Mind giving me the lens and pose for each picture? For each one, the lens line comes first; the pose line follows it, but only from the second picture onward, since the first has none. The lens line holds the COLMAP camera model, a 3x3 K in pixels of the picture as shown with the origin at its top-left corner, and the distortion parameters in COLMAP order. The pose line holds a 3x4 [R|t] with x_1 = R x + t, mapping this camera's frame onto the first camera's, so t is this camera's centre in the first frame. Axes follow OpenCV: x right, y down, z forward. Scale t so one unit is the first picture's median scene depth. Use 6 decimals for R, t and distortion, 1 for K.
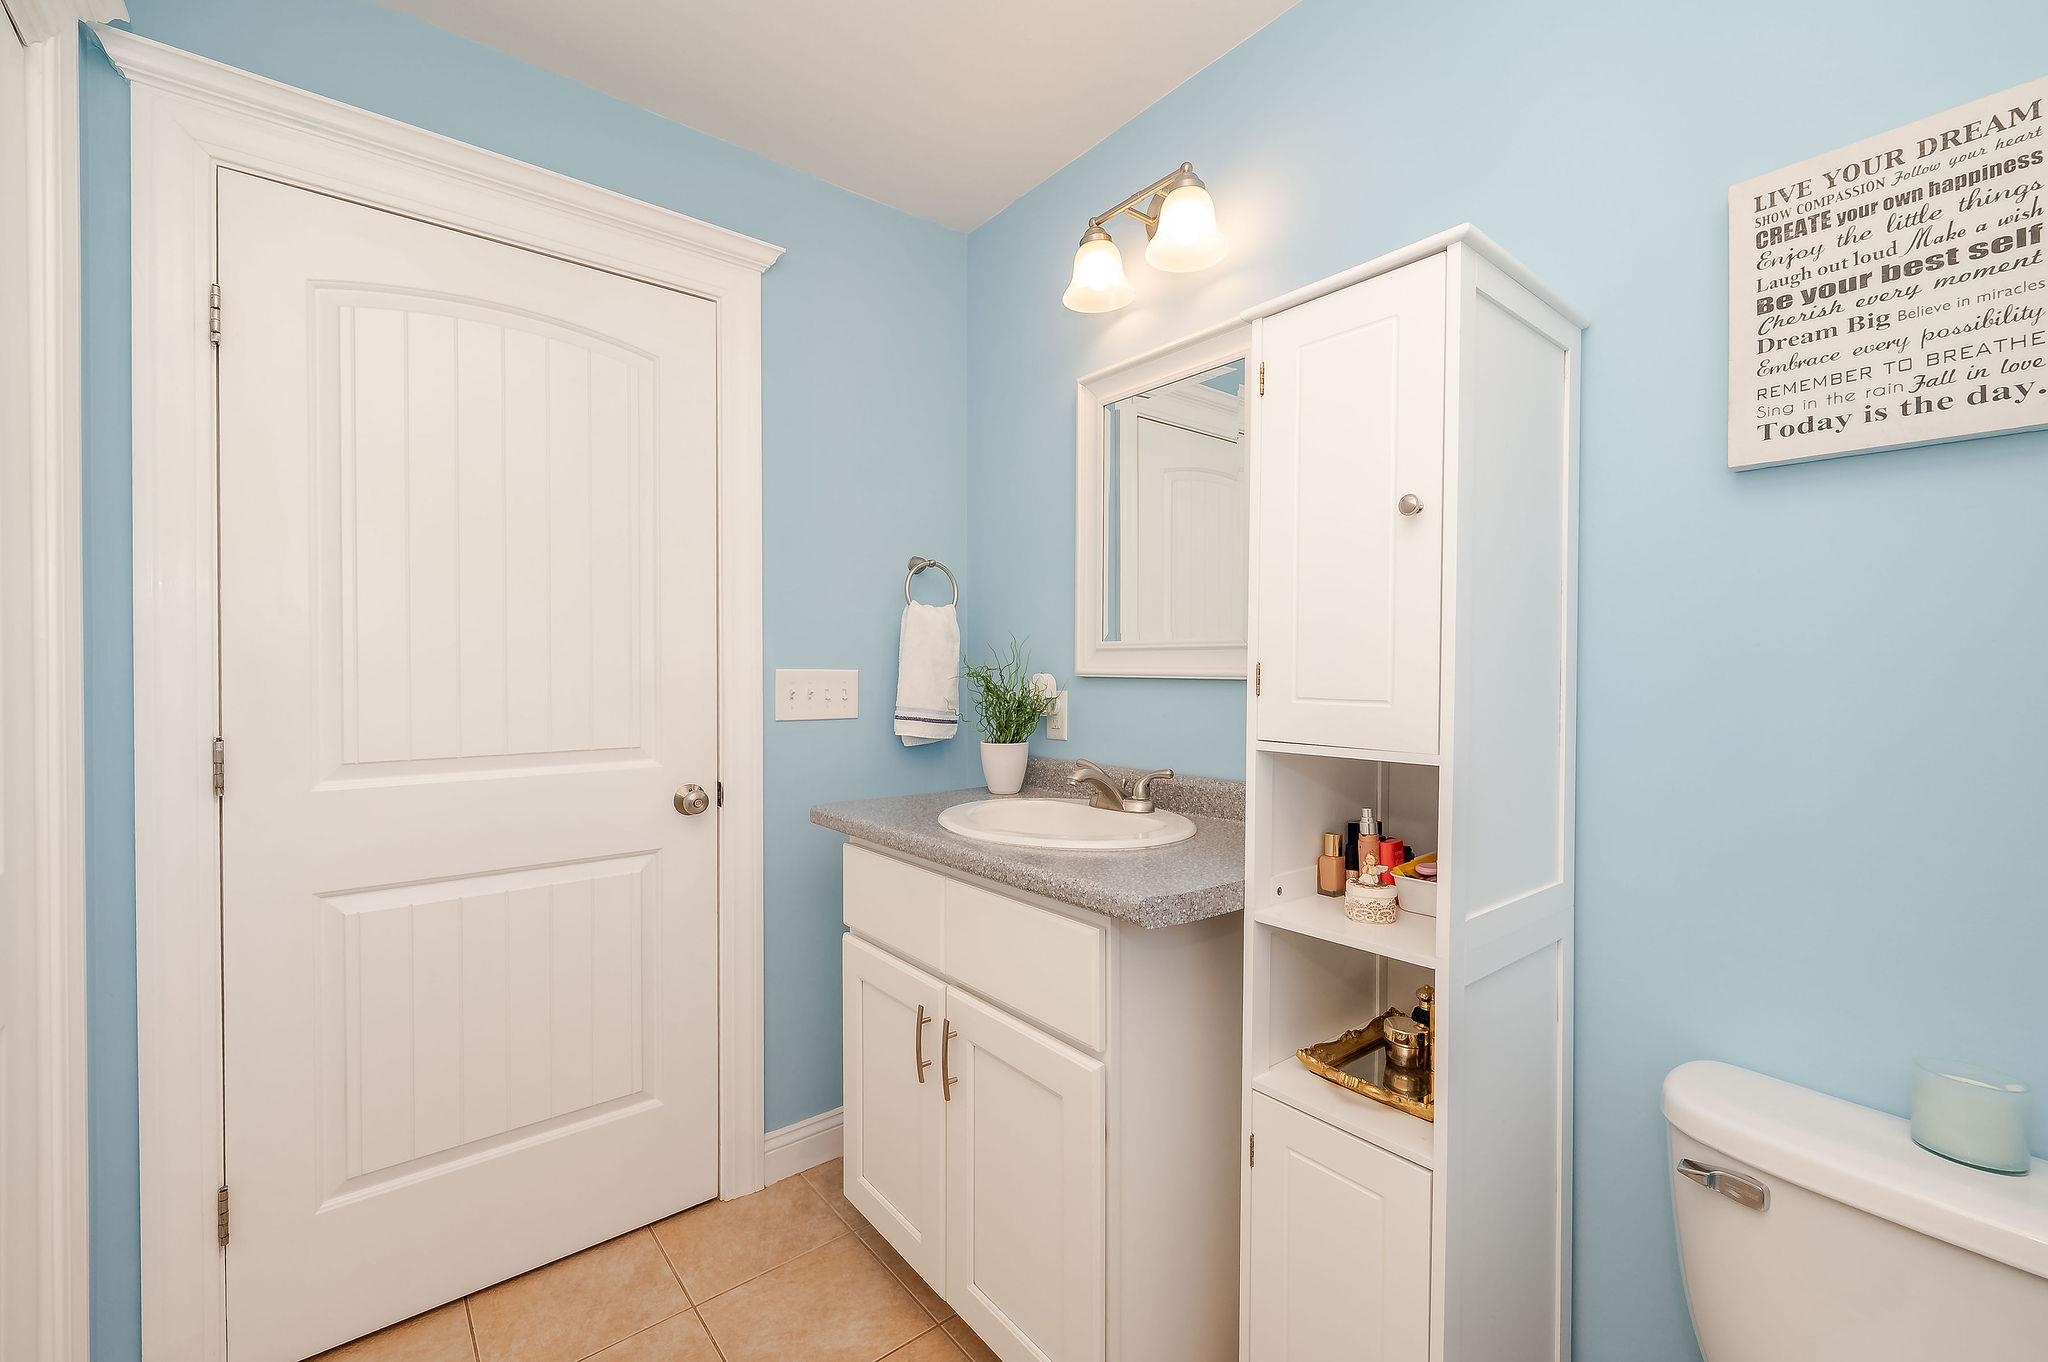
lens RADIAL K [[825.6, 0, 1030.0], [0, 825.6, 686.1], [0, 0, 1]] dist [0.000479, 0.000465]
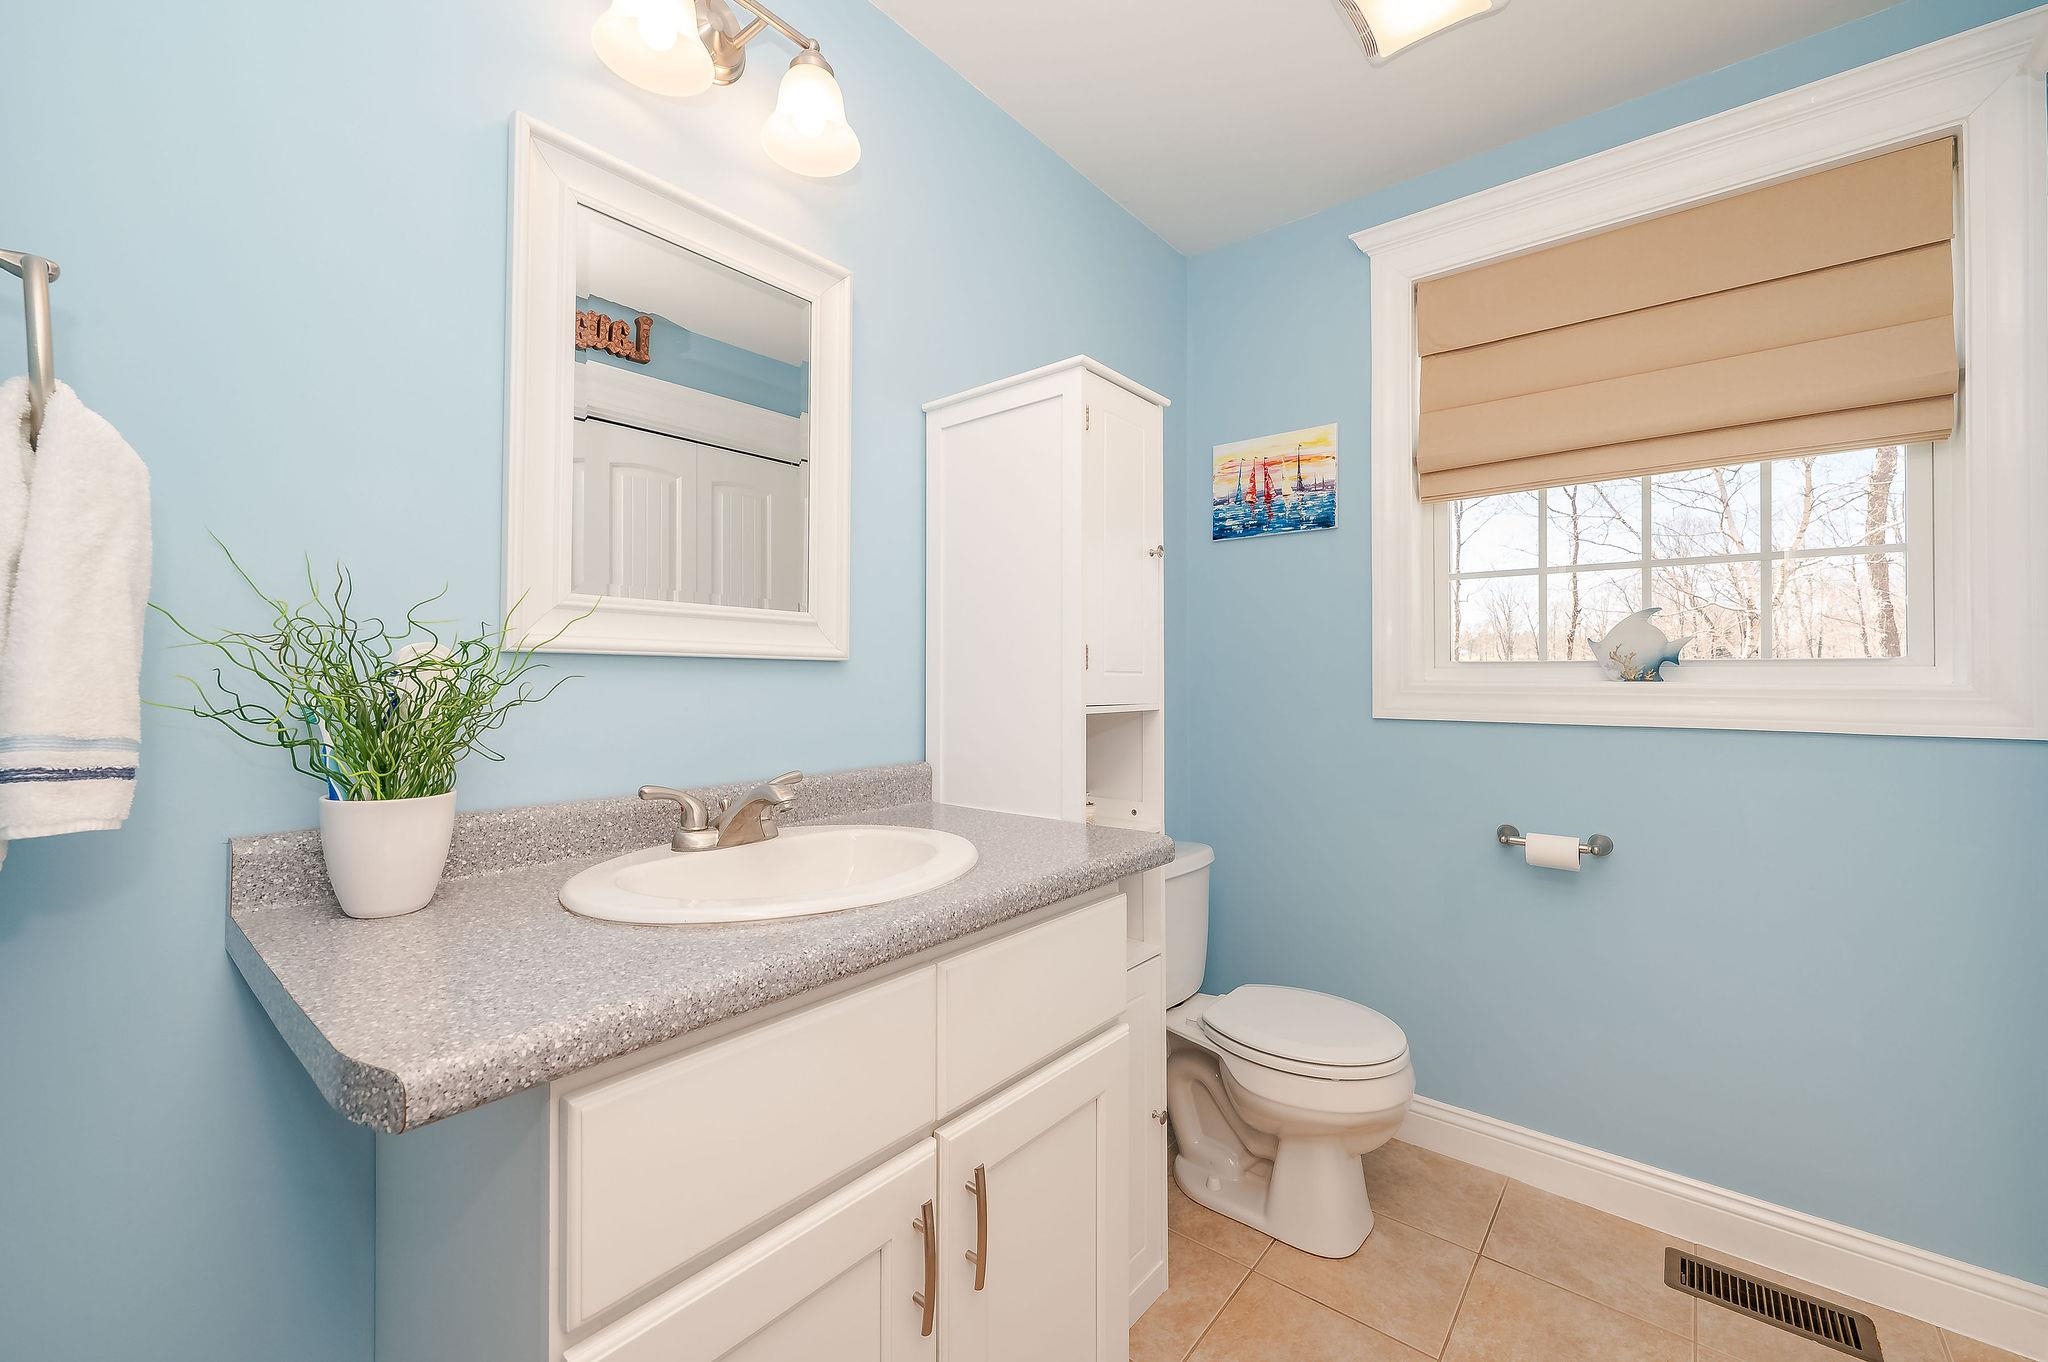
lens RADIAL K [[825.6, 0, 1025.2], [0, 825.6, 666.8], [0, 0, 1]] dist [0.000479, 0.000465]
pose [[-0.177242, 0.009988, 0.984117, -0.713370], [0.017297, 0.999826, -0.007032, 0.012104], [-0.984015, 0.015776, -0.177384, 1.013407]]
